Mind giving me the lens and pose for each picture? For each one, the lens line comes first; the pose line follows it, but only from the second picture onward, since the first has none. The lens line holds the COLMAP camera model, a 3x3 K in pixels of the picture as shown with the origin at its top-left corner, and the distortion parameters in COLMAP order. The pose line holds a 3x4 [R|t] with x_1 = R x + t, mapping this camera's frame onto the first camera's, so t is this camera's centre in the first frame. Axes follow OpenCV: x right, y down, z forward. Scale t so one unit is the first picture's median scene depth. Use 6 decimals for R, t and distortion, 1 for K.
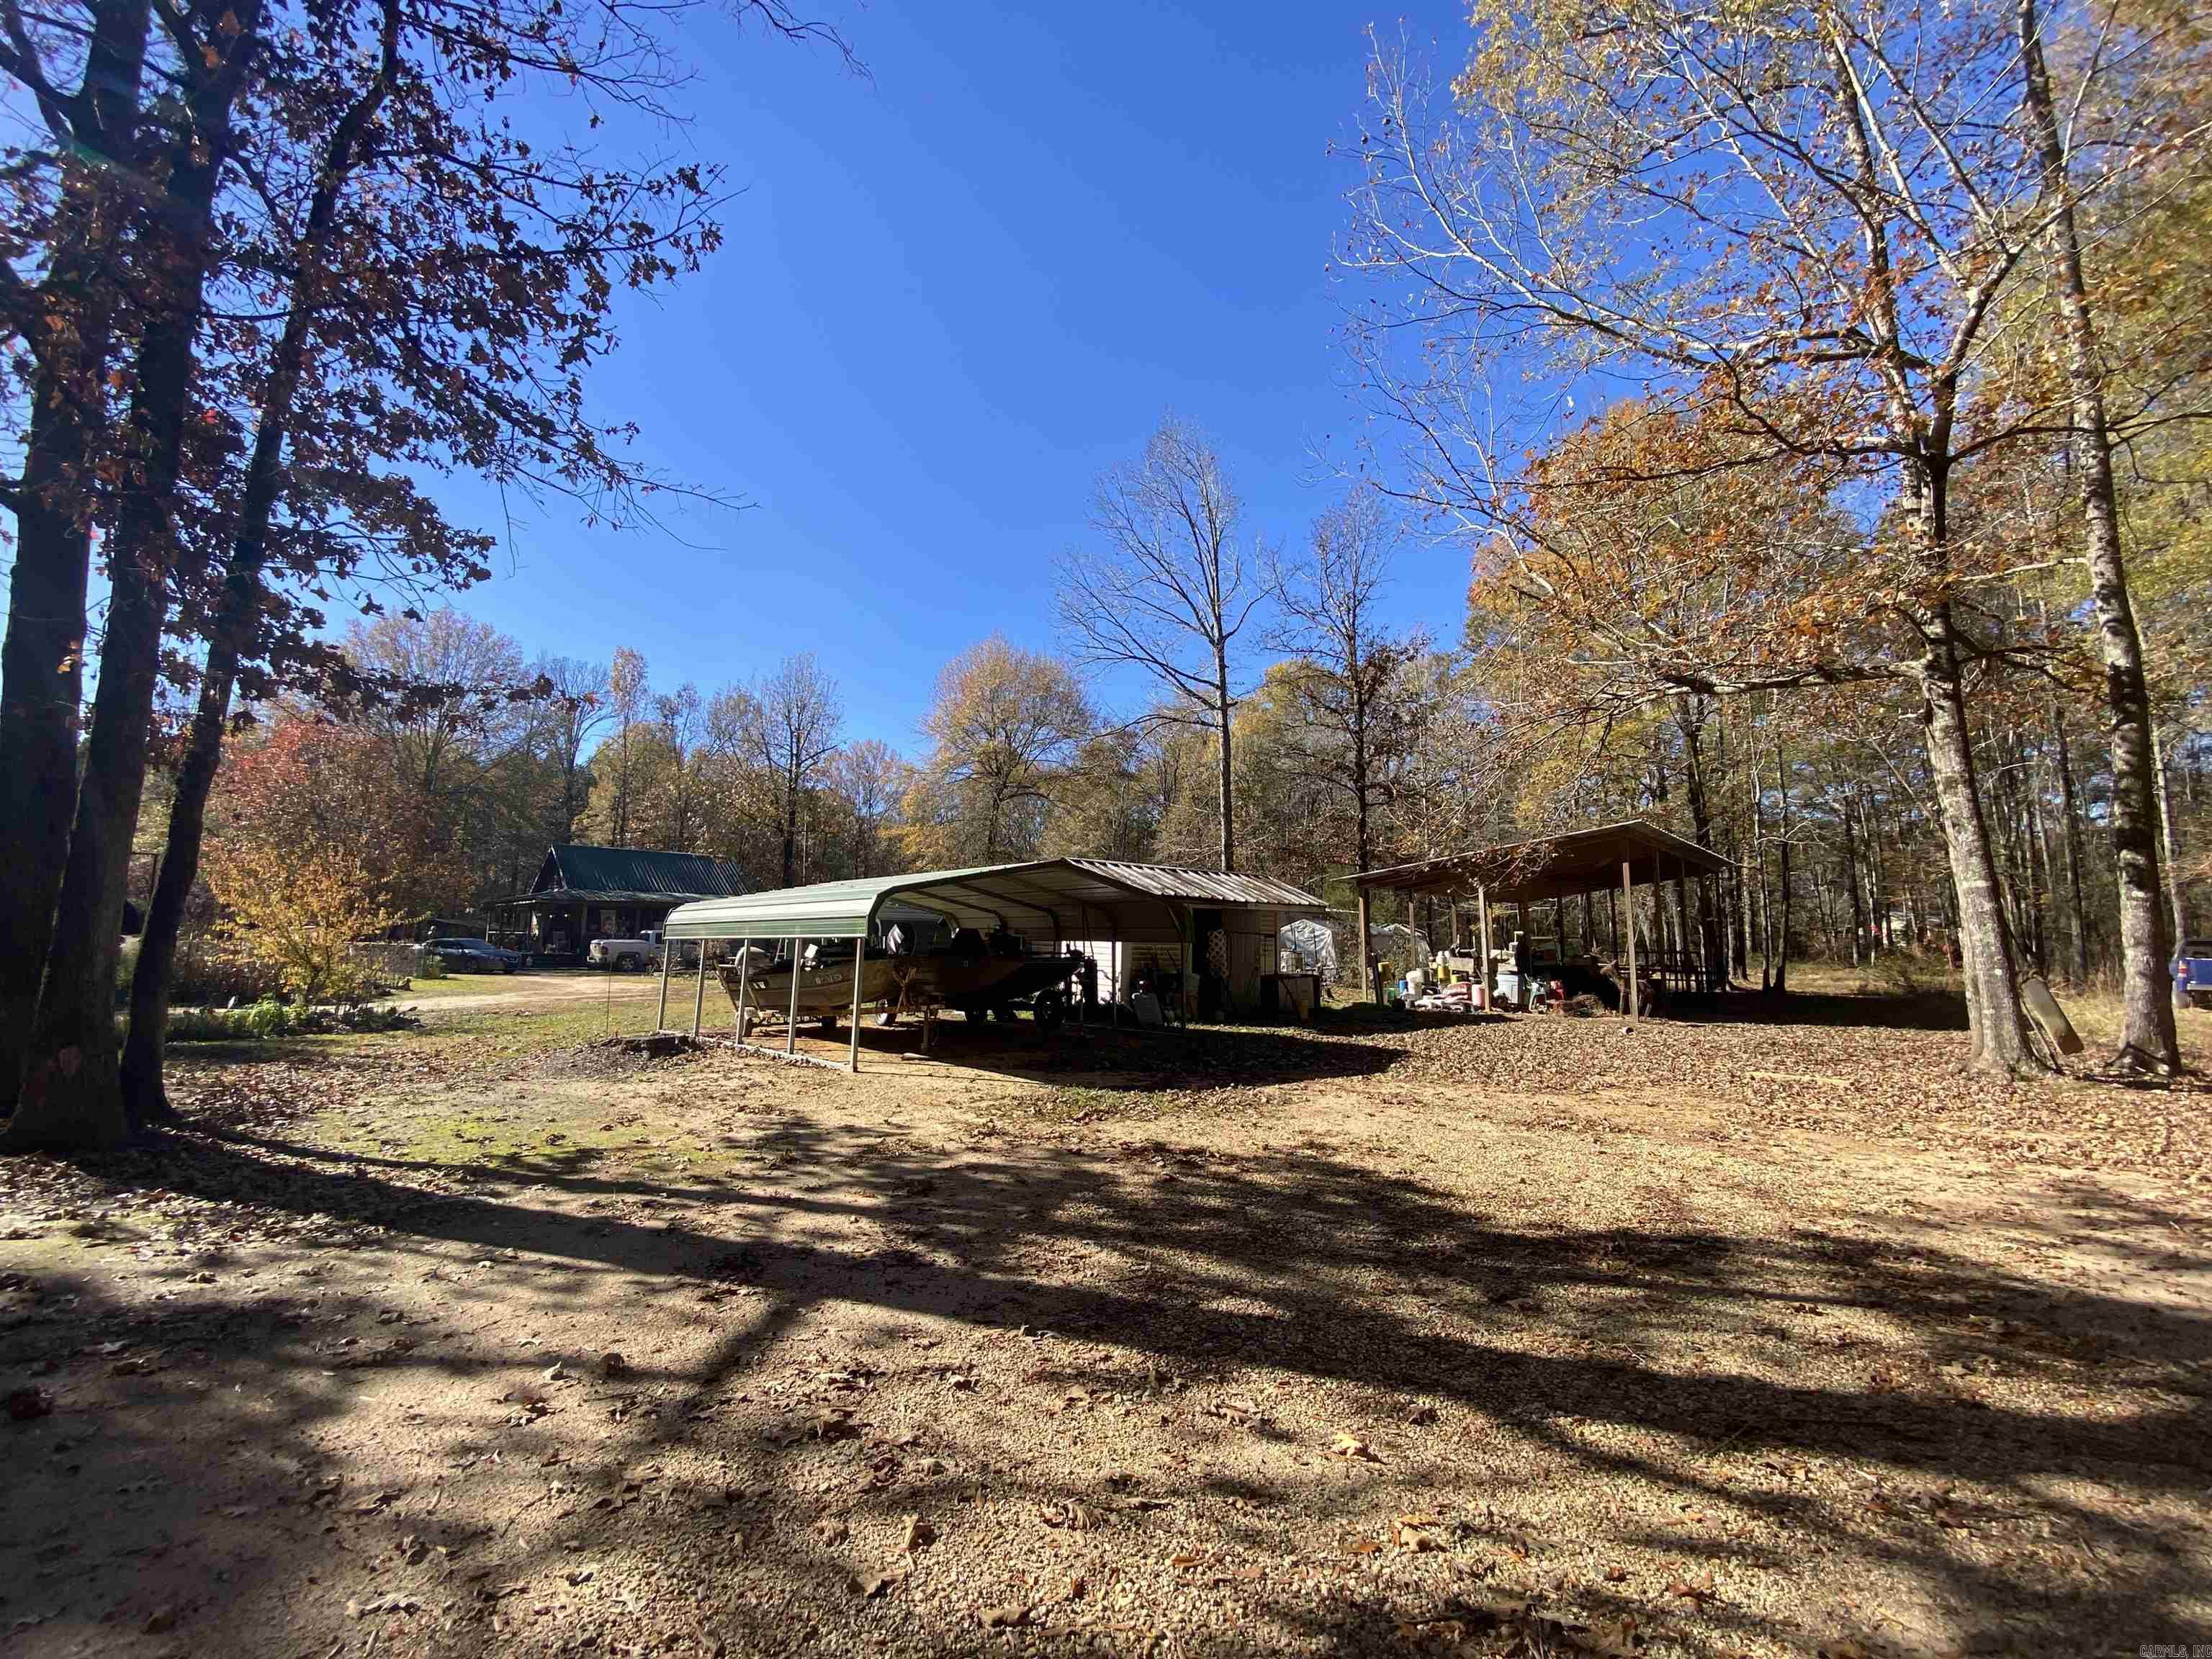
lens RADIAL K [[883.9, 0, 1106.0], [0, 883.9, 829.5], [0, 0, 1]] dist [-0.000560, -0.000211]
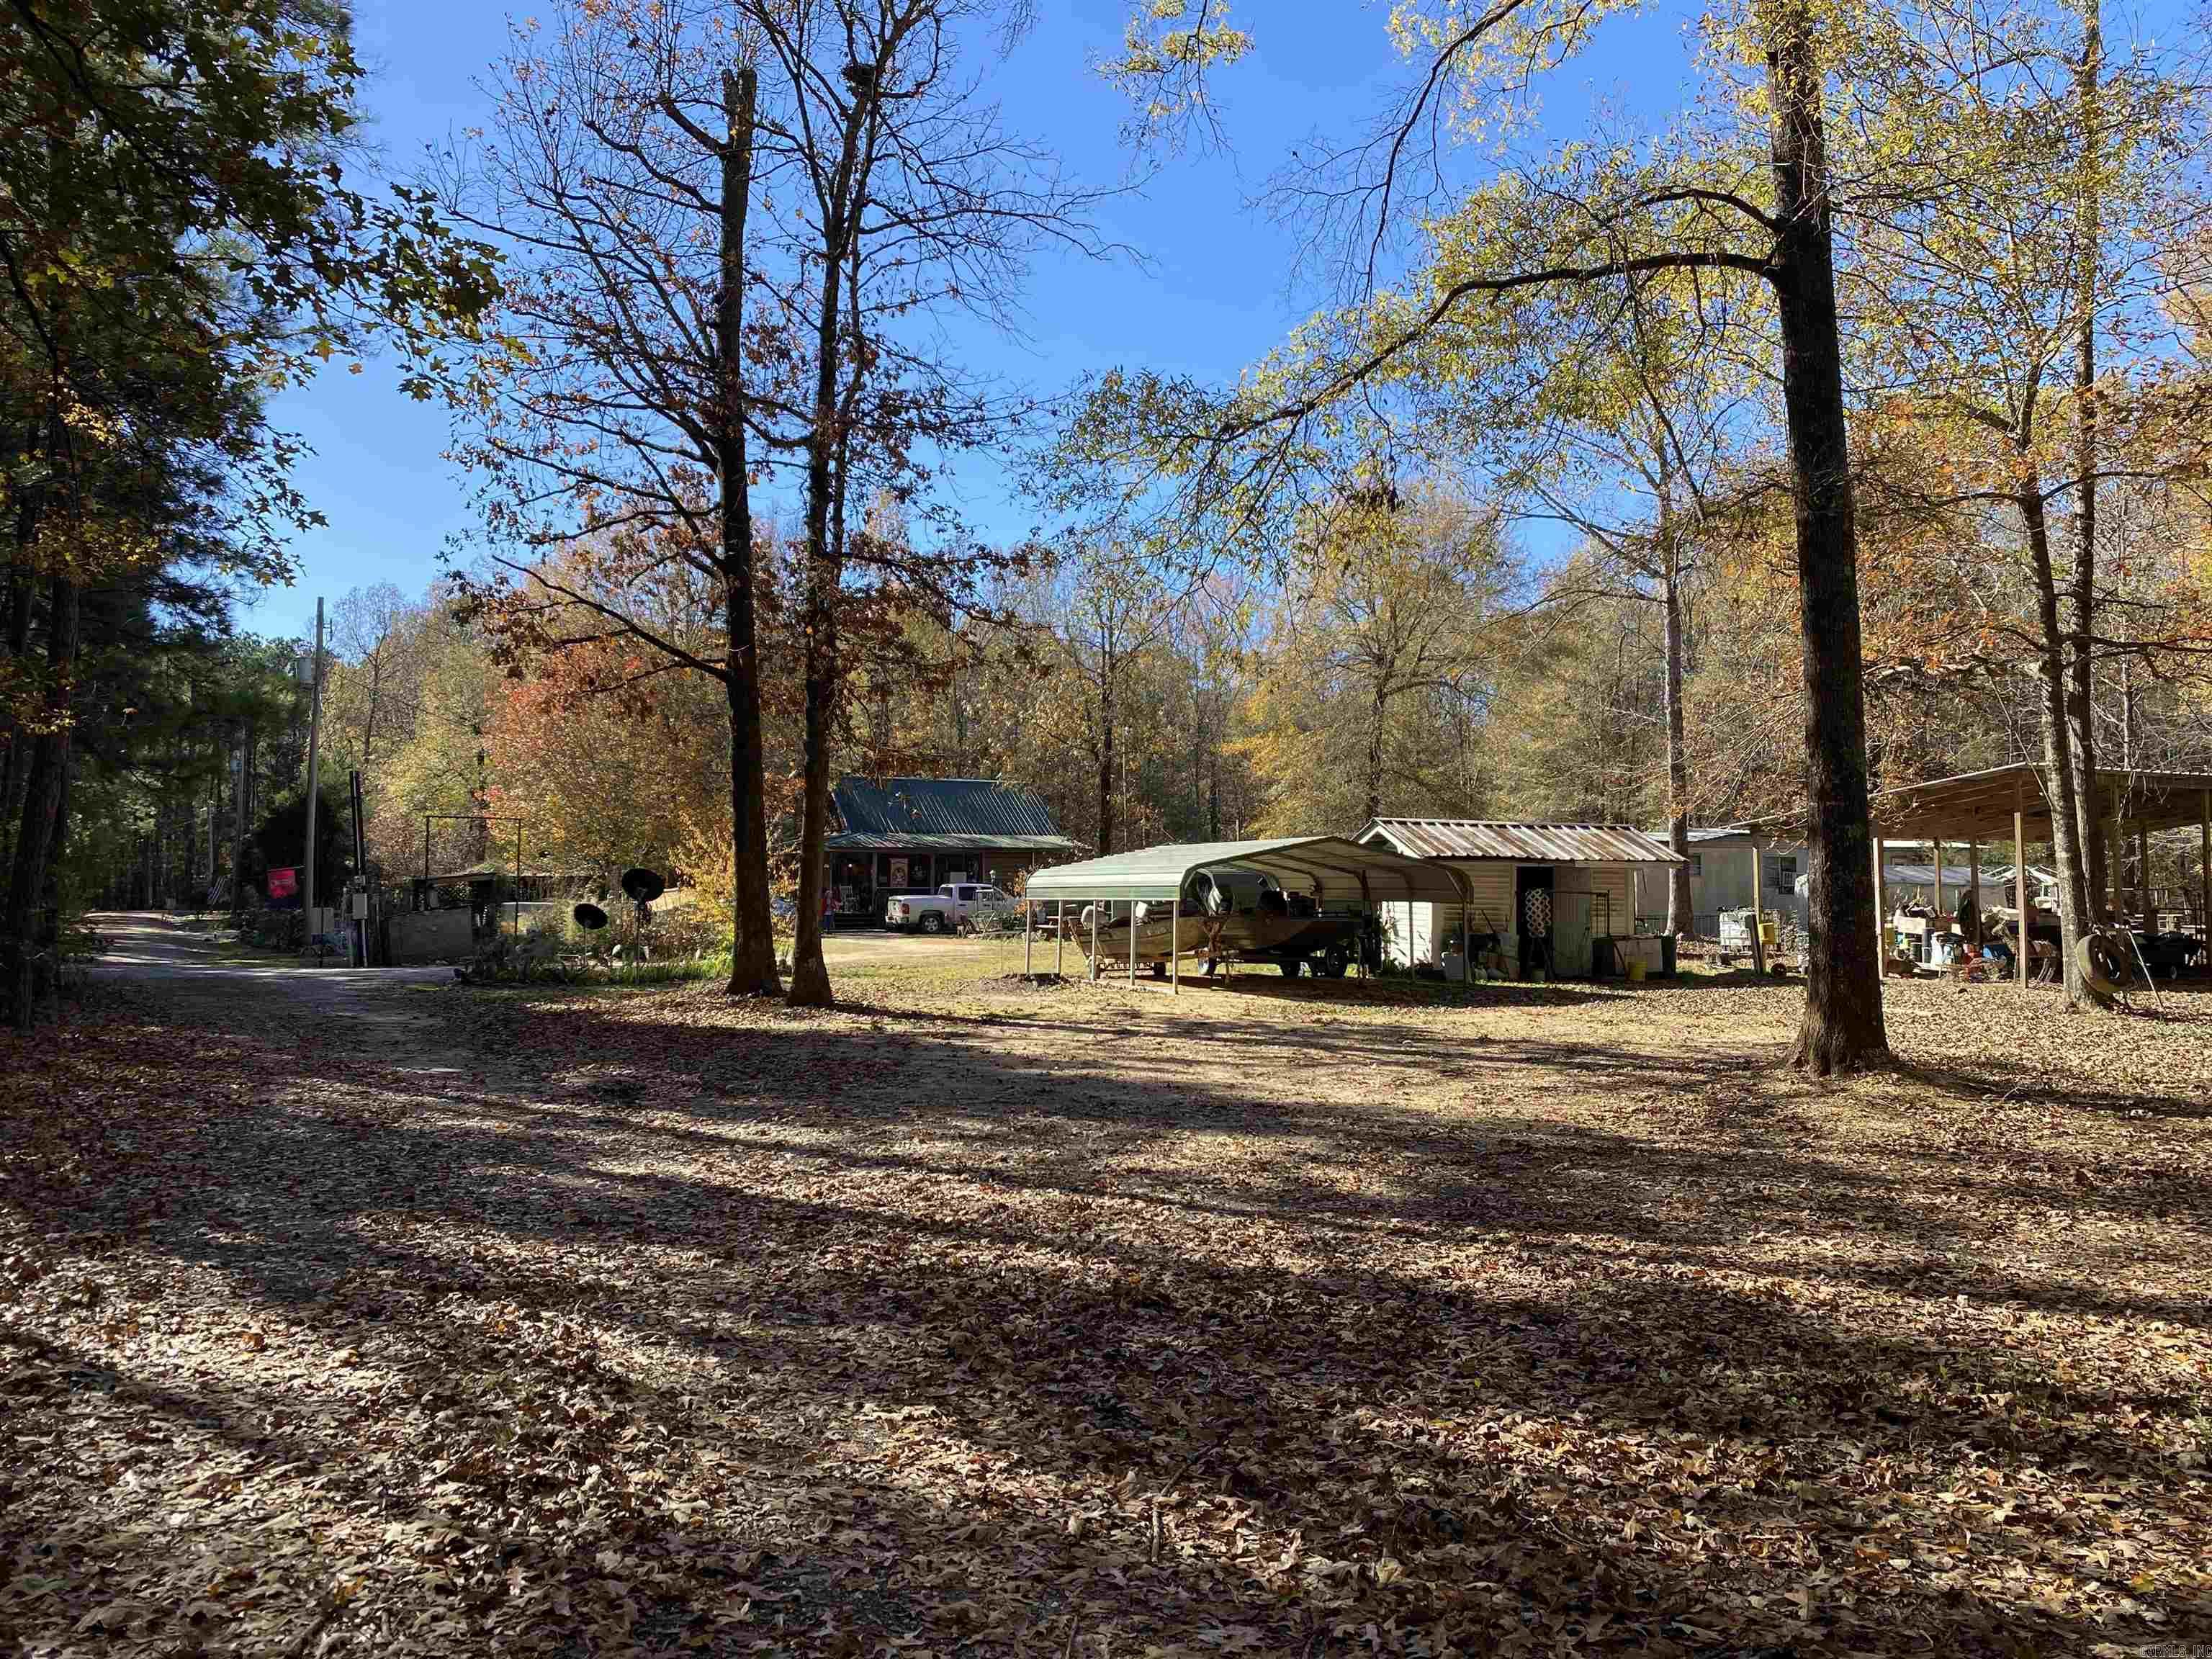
lens RADIAL K [[1718.9, 0, 1106.0], [0, 1718.9, 829.5], [0, 0, 1]] dist [0.055092, -0.102317]
pose [[0.943884, -0.016662, -0.329858, 0.332885], [0.046690, 0.995428, 0.083321, -0.143495], [0.326962, -0.094047, 0.940346, -1.022153]]
